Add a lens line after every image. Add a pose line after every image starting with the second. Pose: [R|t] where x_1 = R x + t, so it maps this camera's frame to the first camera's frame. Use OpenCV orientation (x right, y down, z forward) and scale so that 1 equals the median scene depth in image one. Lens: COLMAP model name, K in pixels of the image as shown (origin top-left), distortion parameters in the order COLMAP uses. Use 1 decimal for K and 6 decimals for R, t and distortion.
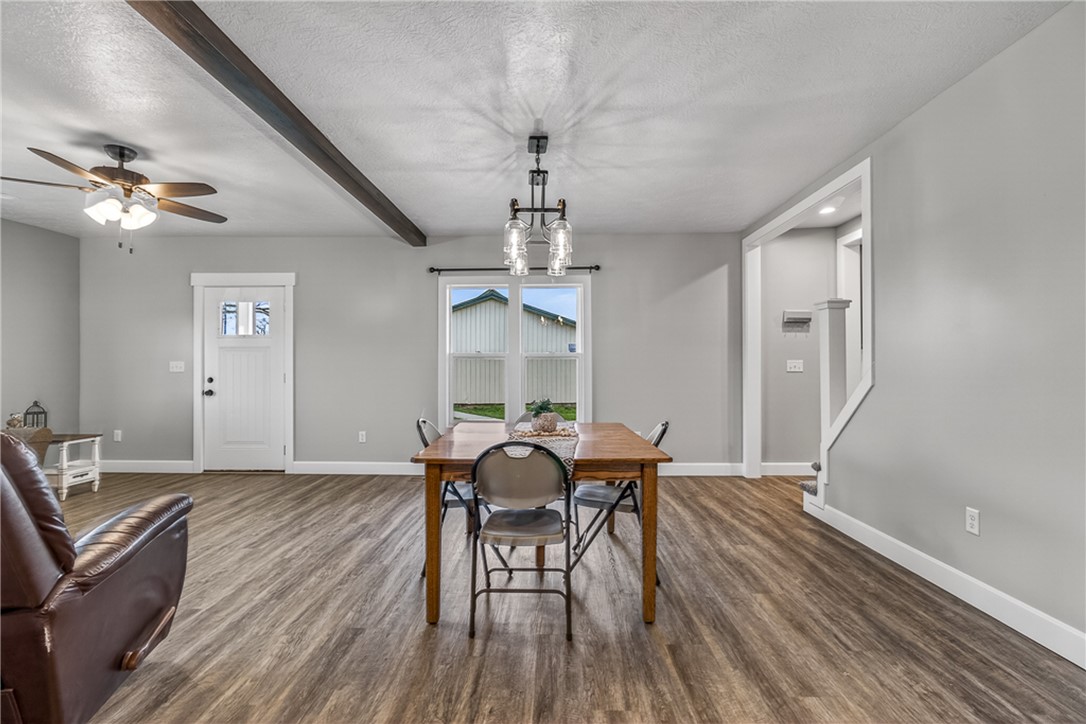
lens RADIAL K [[501.4, 0, 541.5], [0, 501.4, 363.8], [0, 0, 1]] dist [-0.001260, -0.000687]
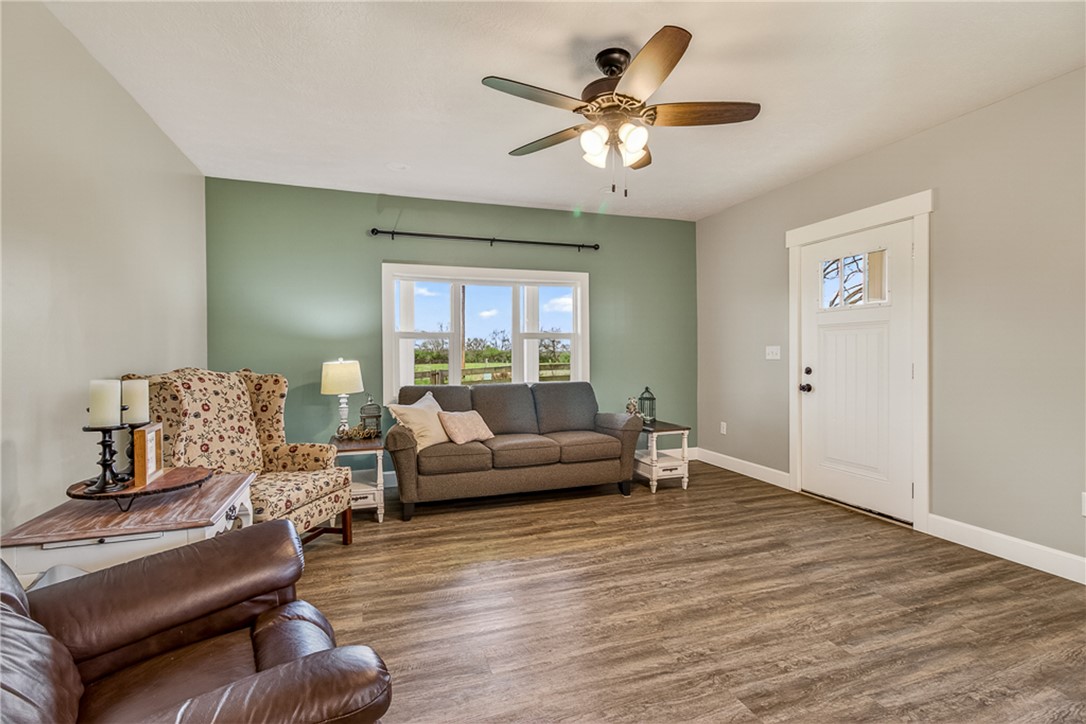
lens RADIAL K [[501.4, 0, 538.4], [0, 501.4, 361.5], [0, 0, 1]] dist [-0.001260, -0.000687]
pose [[0.351387, 0.010833, -0.936167, -0.125685], [0.011066, 0.999815, 0.015723, 0.003235], [0.936165, -0.015885, 0.351203, 0.429329]]
